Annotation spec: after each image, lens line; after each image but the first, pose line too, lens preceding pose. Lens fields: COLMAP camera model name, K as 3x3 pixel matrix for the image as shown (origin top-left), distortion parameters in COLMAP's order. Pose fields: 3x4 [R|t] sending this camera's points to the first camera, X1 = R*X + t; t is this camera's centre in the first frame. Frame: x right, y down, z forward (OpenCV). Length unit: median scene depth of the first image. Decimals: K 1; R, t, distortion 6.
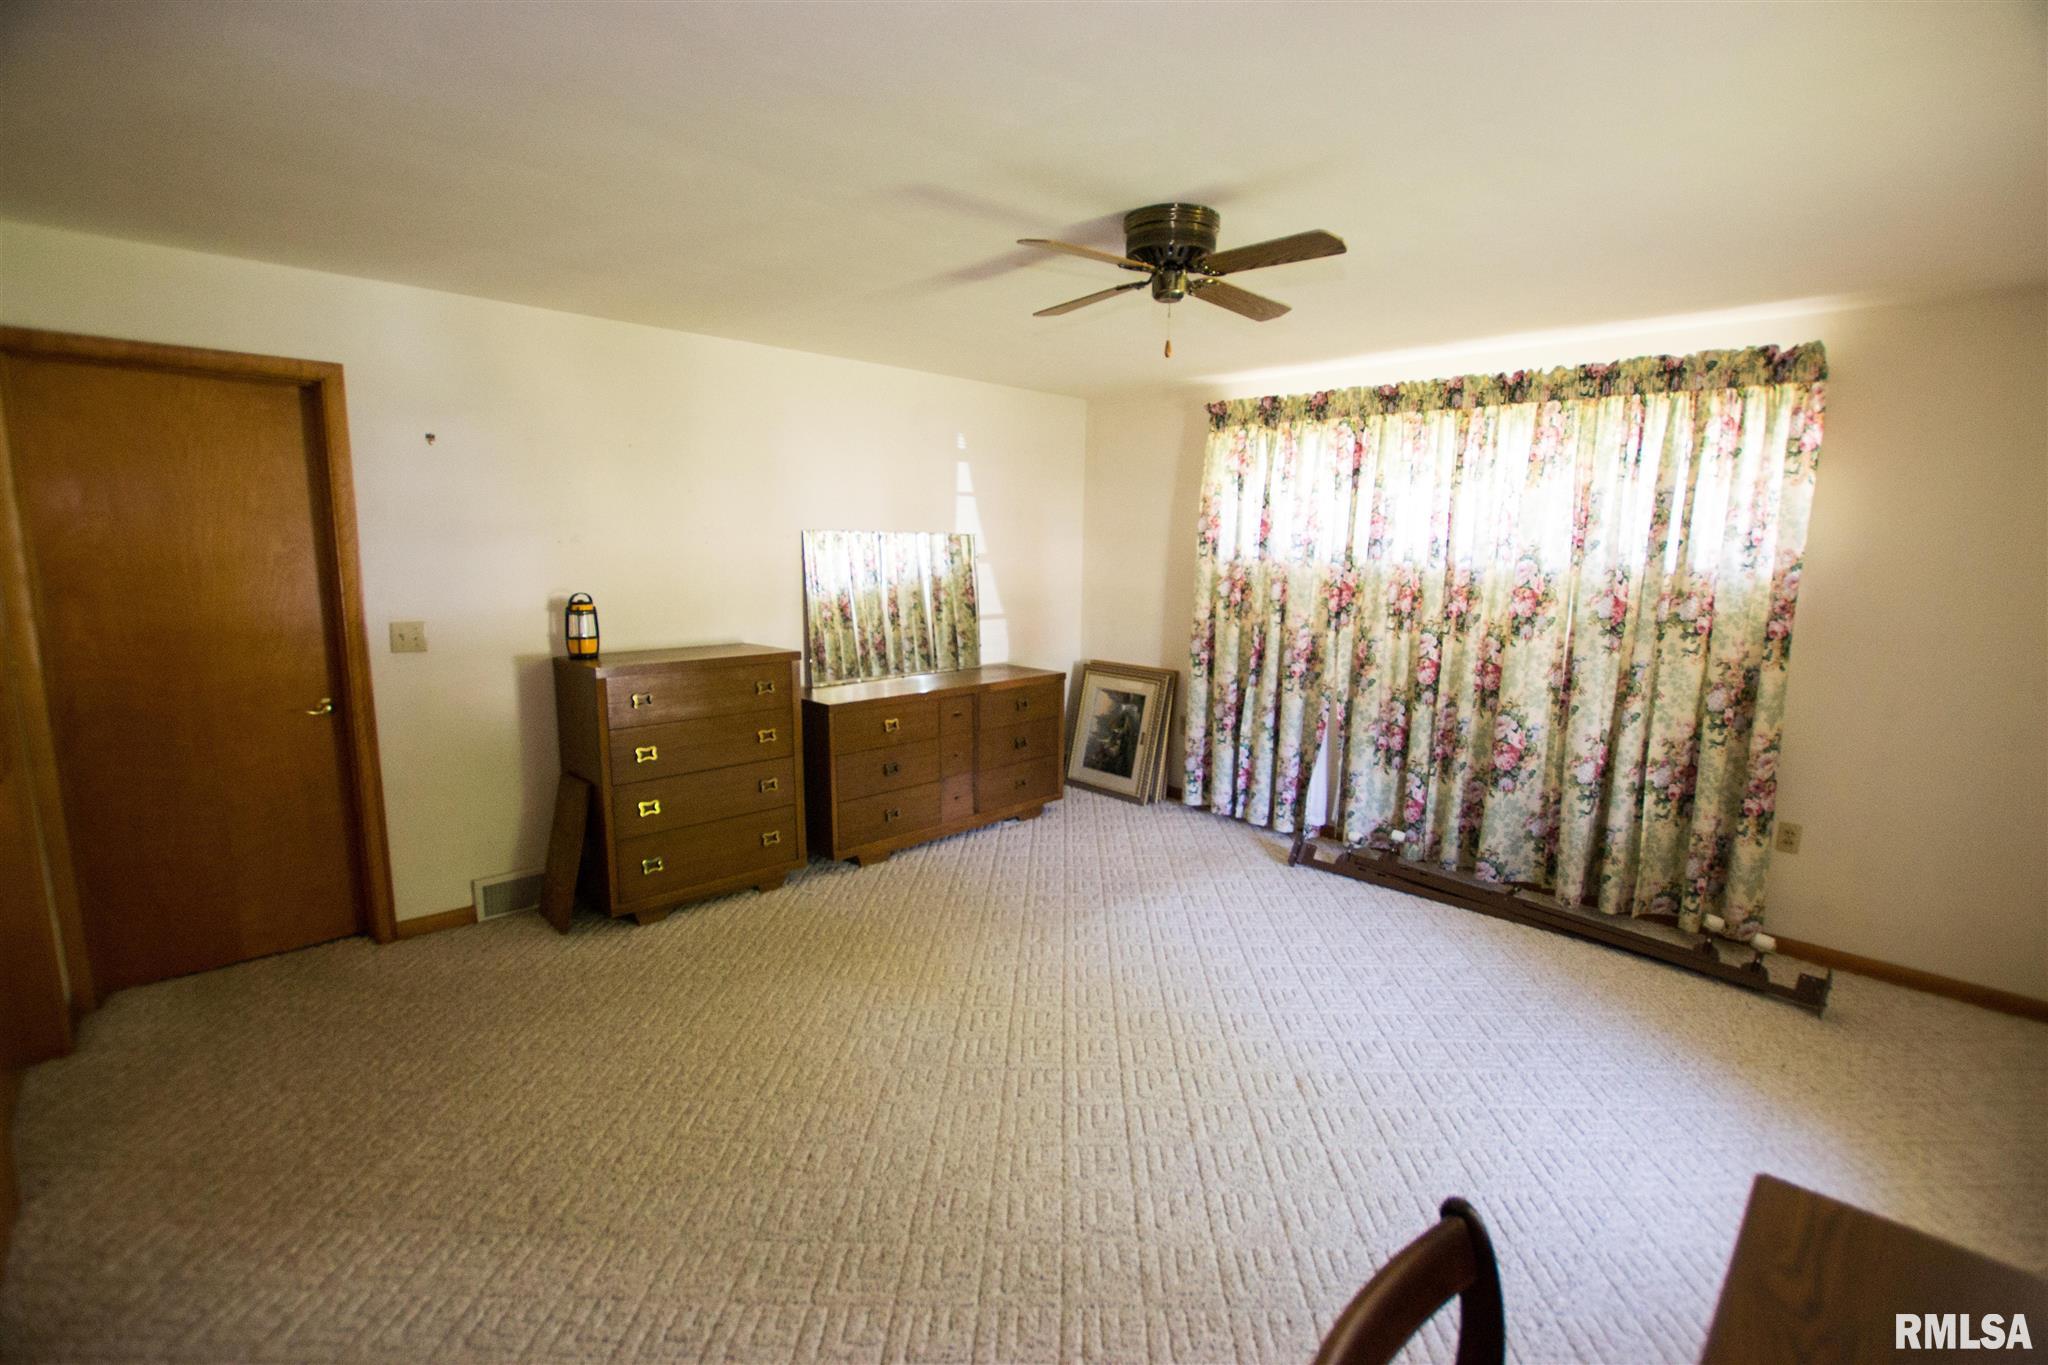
lens RADIAL K [[918.5, 0, 1031.5], [0, 918.5, 685.1], [0, 0, 1]] dist [-0.023948, 0.000202]
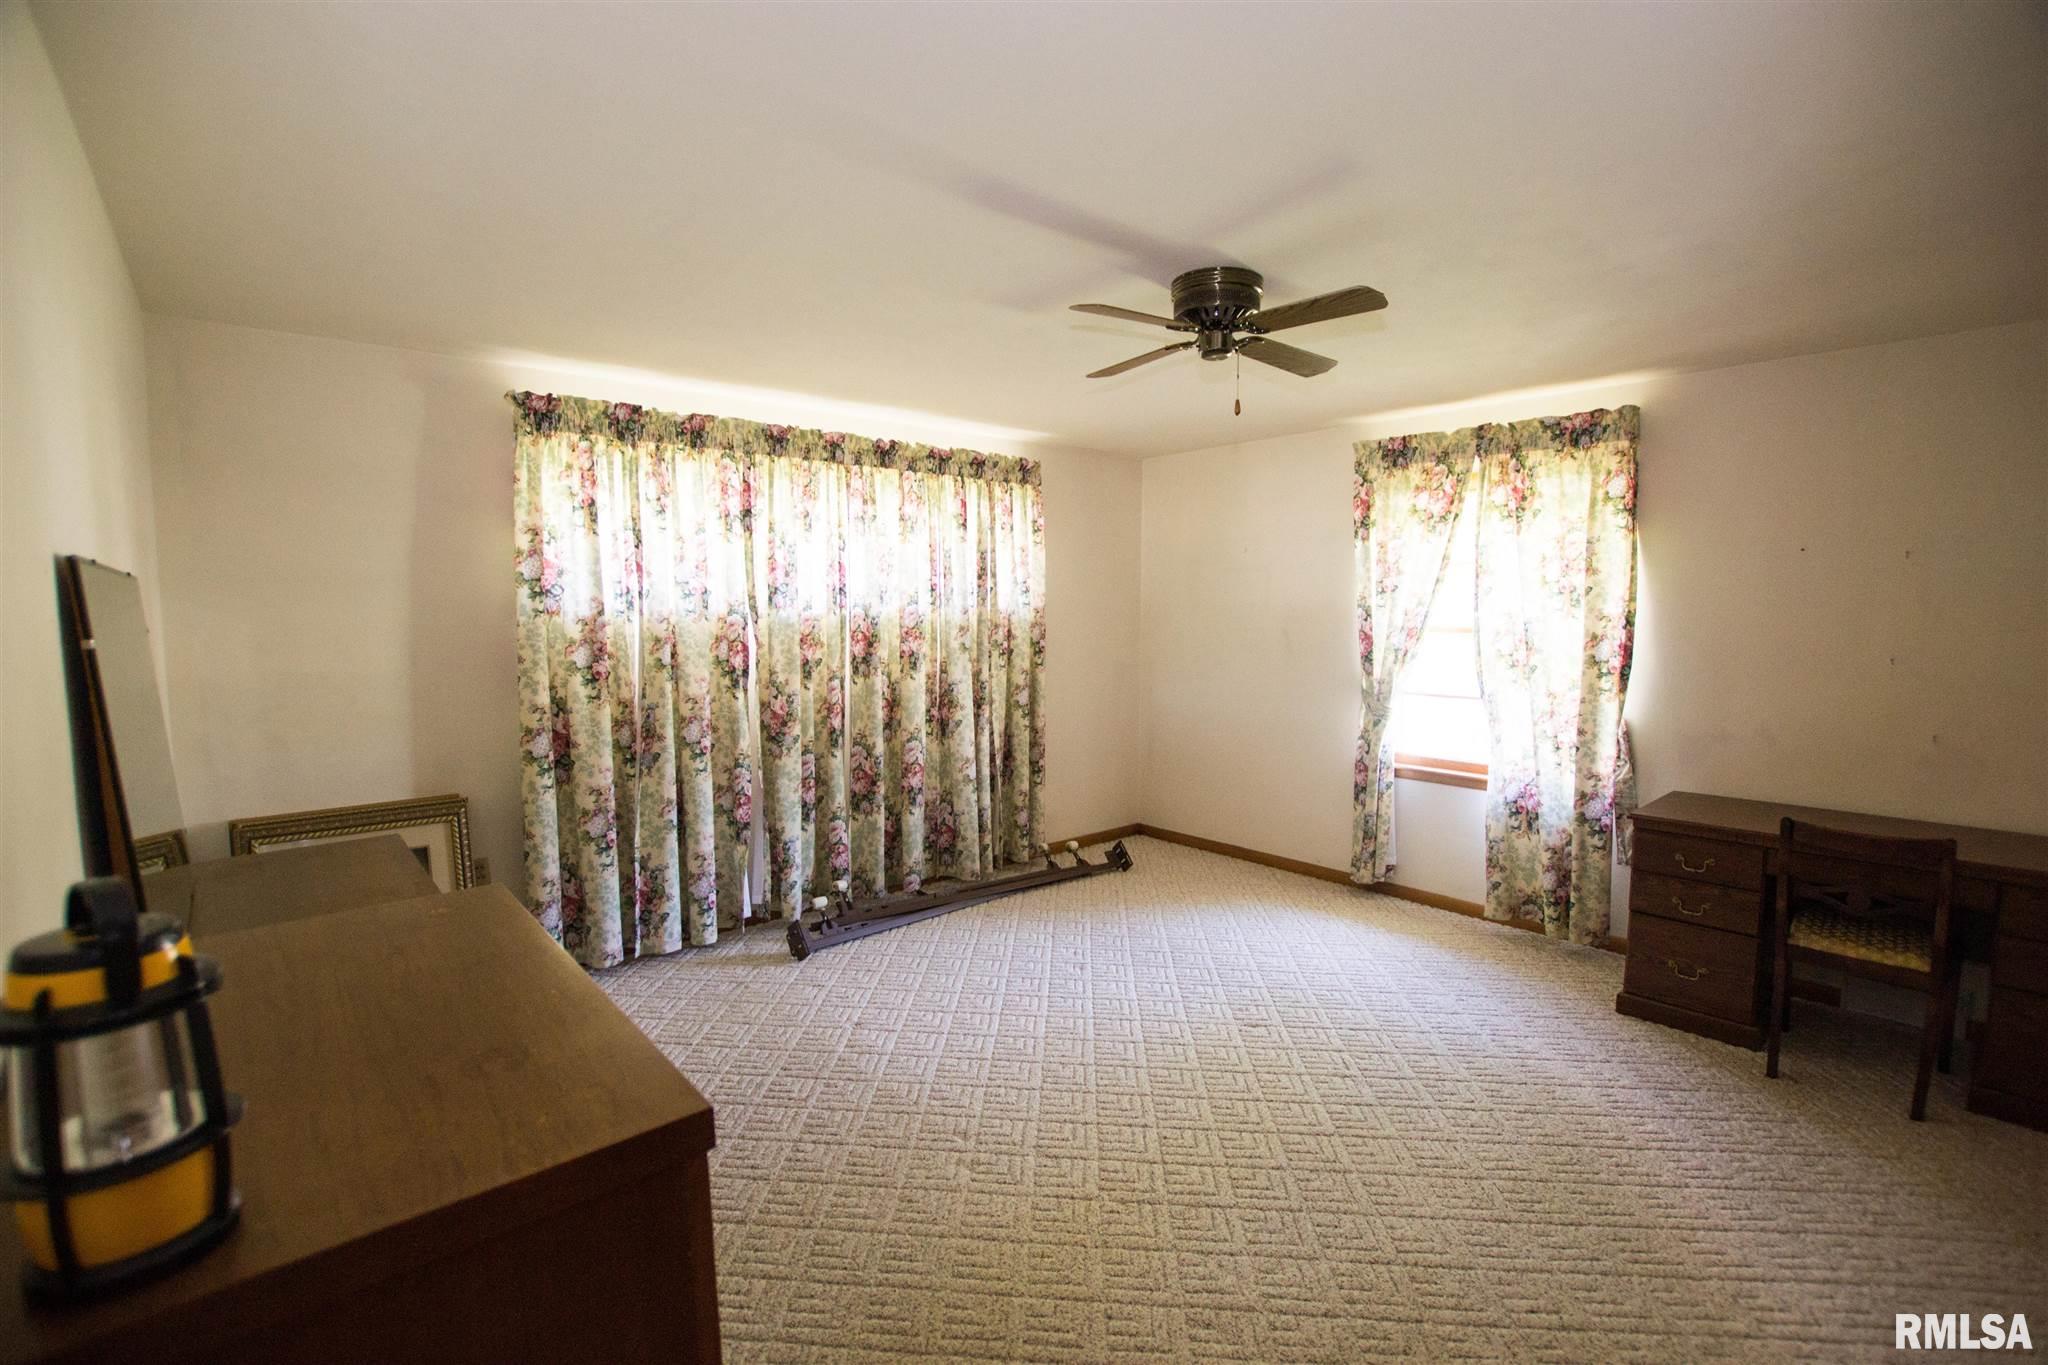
lens RADIAL K [[937.3, 0, 994.9], [0, 937.3, 682.2], [0, 0, 1]] dist [-0.002558, -0.000039]
pose [[0.068283, -0.106291, 0.991988, -0.604769], [0.153340, 0.983612, 0.094838, -0.128800], [-0.985811, 0.145635, 0.083463, 0.759736]]
